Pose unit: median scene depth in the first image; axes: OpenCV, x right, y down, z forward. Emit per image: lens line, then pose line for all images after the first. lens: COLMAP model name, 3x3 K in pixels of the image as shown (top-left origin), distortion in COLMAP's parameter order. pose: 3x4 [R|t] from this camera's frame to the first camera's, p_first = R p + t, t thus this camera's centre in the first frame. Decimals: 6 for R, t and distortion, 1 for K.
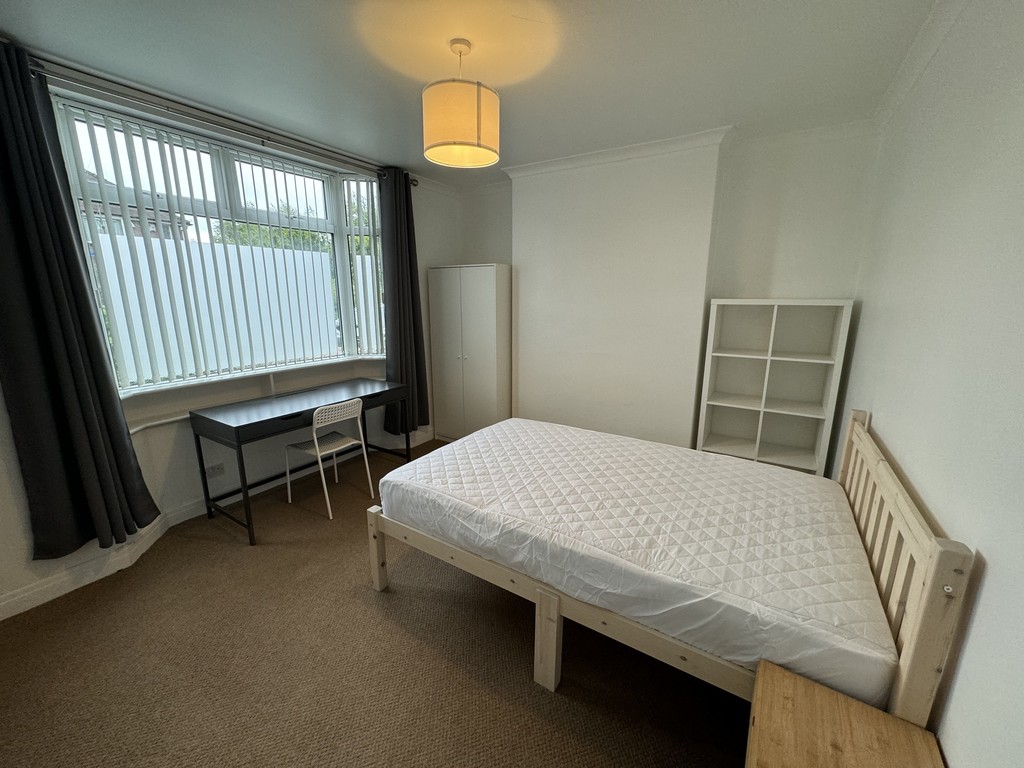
lens RADIAL K [[408.0, 0, 512.1], [0, 408.0, 382.7], [0, 0, 1]] dist [-0.001966, 0.000413]
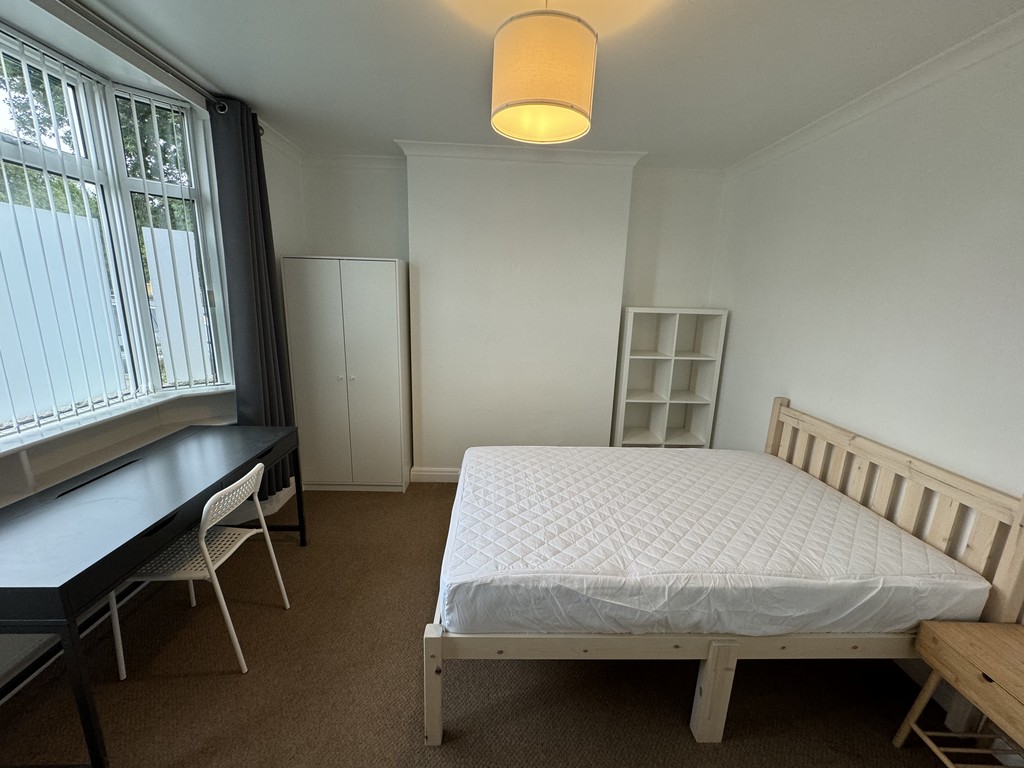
lens RADIAL K [[408.0, 0, 512.1], [0, 408.0, 382.7], [0, 0, 1]] dist [-0.001966, 0.000413]
pose [[0.823806, -0.097989, 0.558338, -0.529511], [0.091395, 0.995020, 0.039777, -0.099317], [-0.559455, 0.018261, 0.828659, 0.350827]]
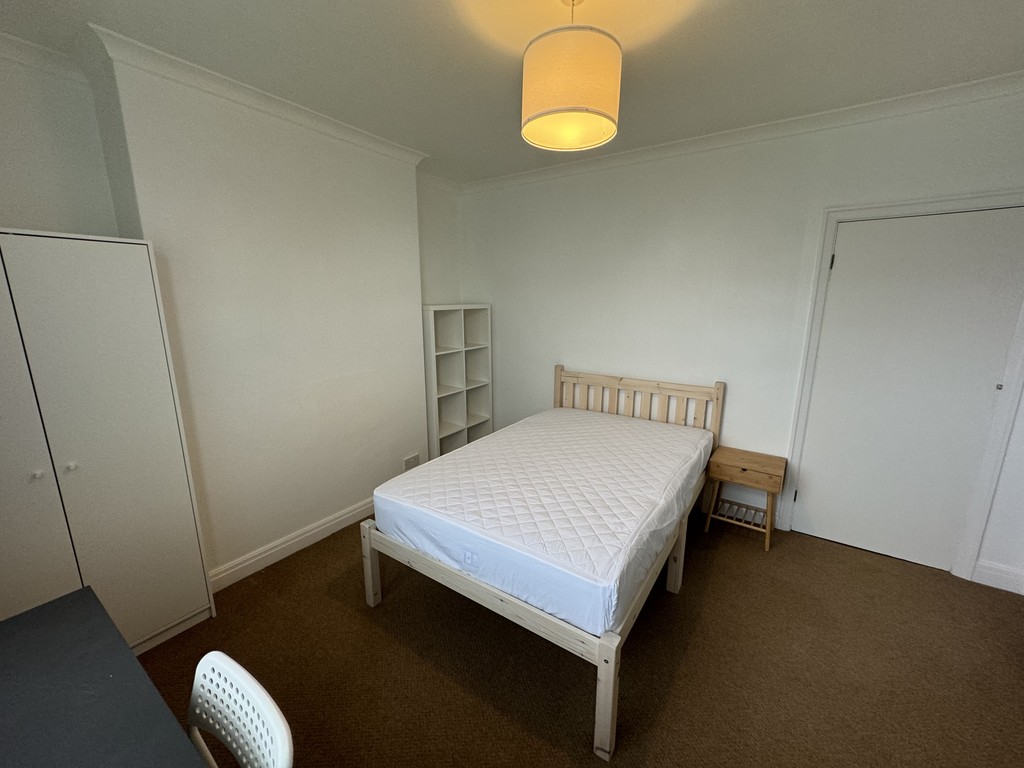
lens RADIAL K [[408.0, 0, 512.1], [0, 408.0, 382.7], [0, 0, 1]] dist [-0.001966, 0.000413]
pose [[0.034298, -0.204244, 0.978319, -0.839976], [0.212875, 0.957924, 0.192523, -0.222300], [-0.976477, 0.201656, 0.076334, 0.960950]]
